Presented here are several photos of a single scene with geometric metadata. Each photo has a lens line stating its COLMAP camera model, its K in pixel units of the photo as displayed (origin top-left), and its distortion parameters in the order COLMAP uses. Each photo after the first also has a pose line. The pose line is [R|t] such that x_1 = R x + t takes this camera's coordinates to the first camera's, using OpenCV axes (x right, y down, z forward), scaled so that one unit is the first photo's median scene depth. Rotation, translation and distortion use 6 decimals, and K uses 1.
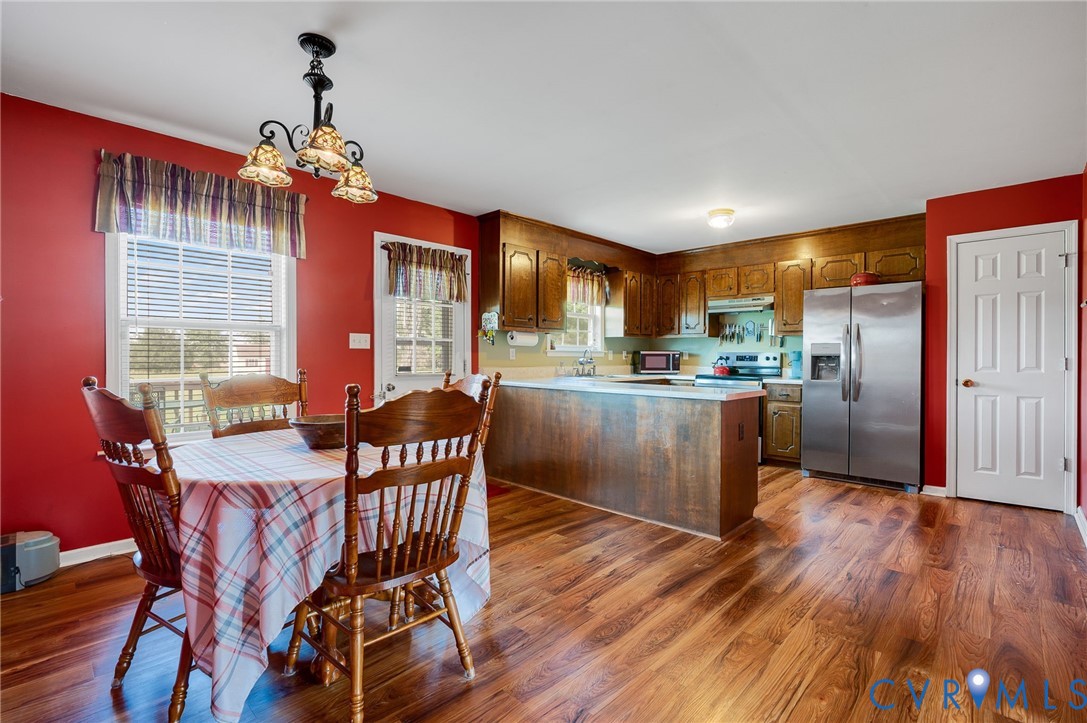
lens RADIAL K [[503.4, 0, 534.6], [0, 503.4, 363.0], [0, 0, 1]] dist [-0.009368, -0.000171]
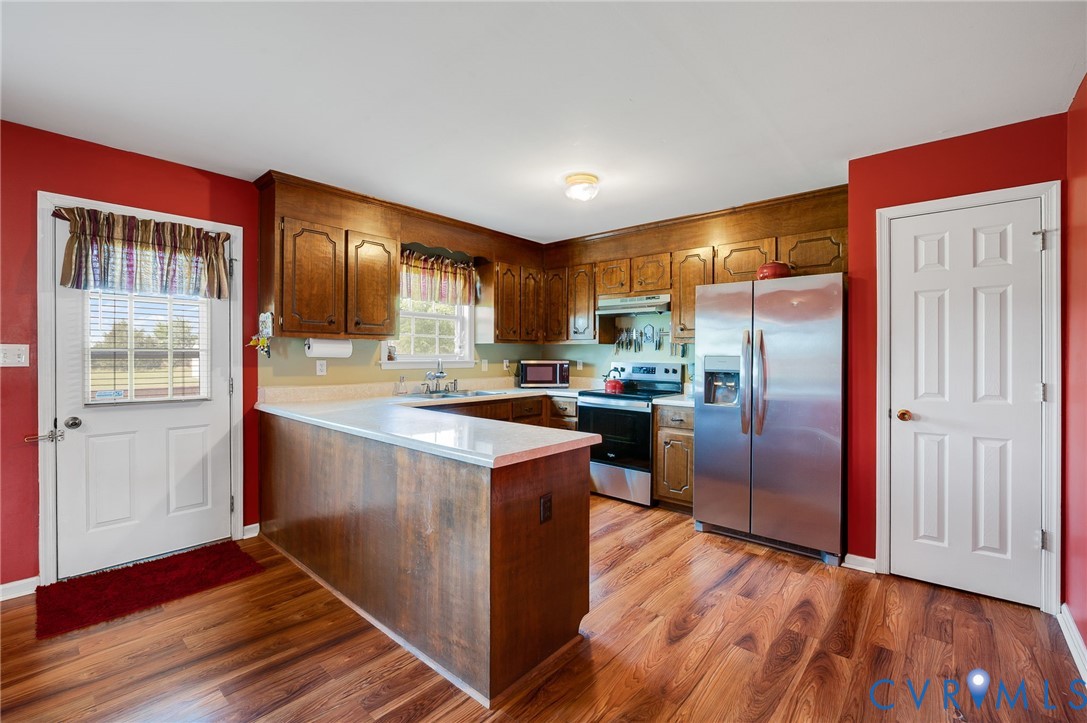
lens RADIAL K [[467.8, 0, 536.7], [0, 467.8, 356.7], [0, 0, 1]] dist [-0.011683, 0.000942]
pose [[0.999200, 0.001459, 0.039978, 0.303819], [-0.001198, 0.999978, -0.006550, -0.036662], [-0.039986, 0.006497, 0.999179, 0.345444]]
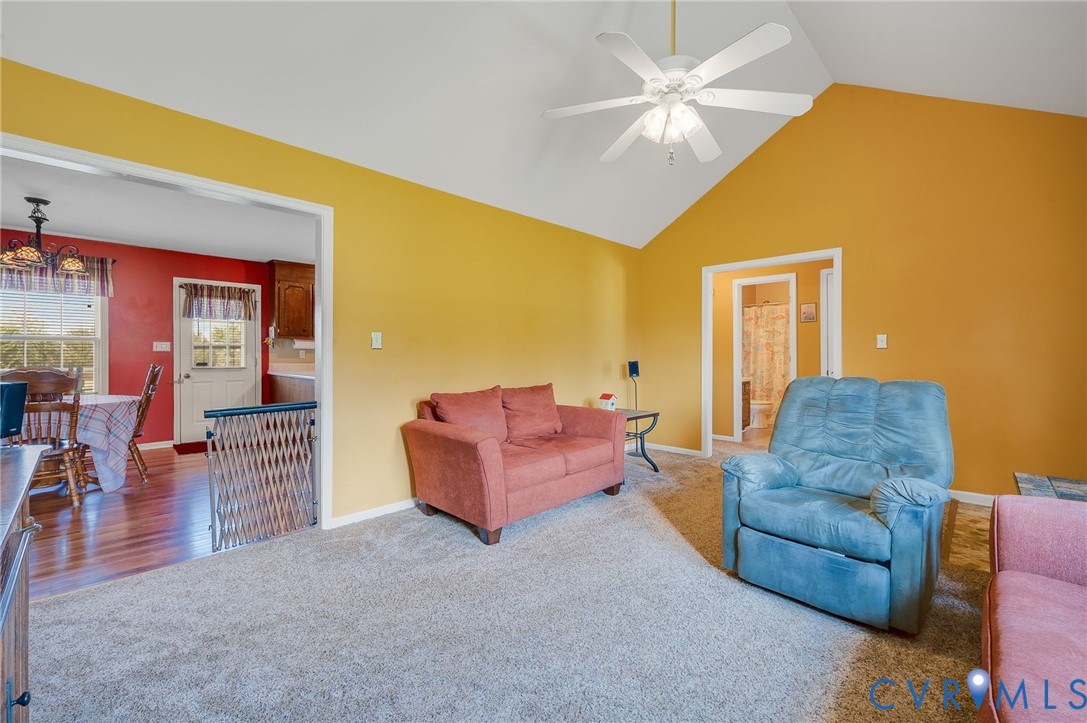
lens RADIAL K [[467.8, 0, 552.5], [0, 467.8, 358.6], [0, 0, 1]] dist [-0.011683, 0.000942]
pose [[0.999894, -0.003095, -0.014239, 0.847469], [0.002984, 0.999965, -0.007772, 0.008520], [0.014262, 0.007729, 0.999868, -0.415593]]
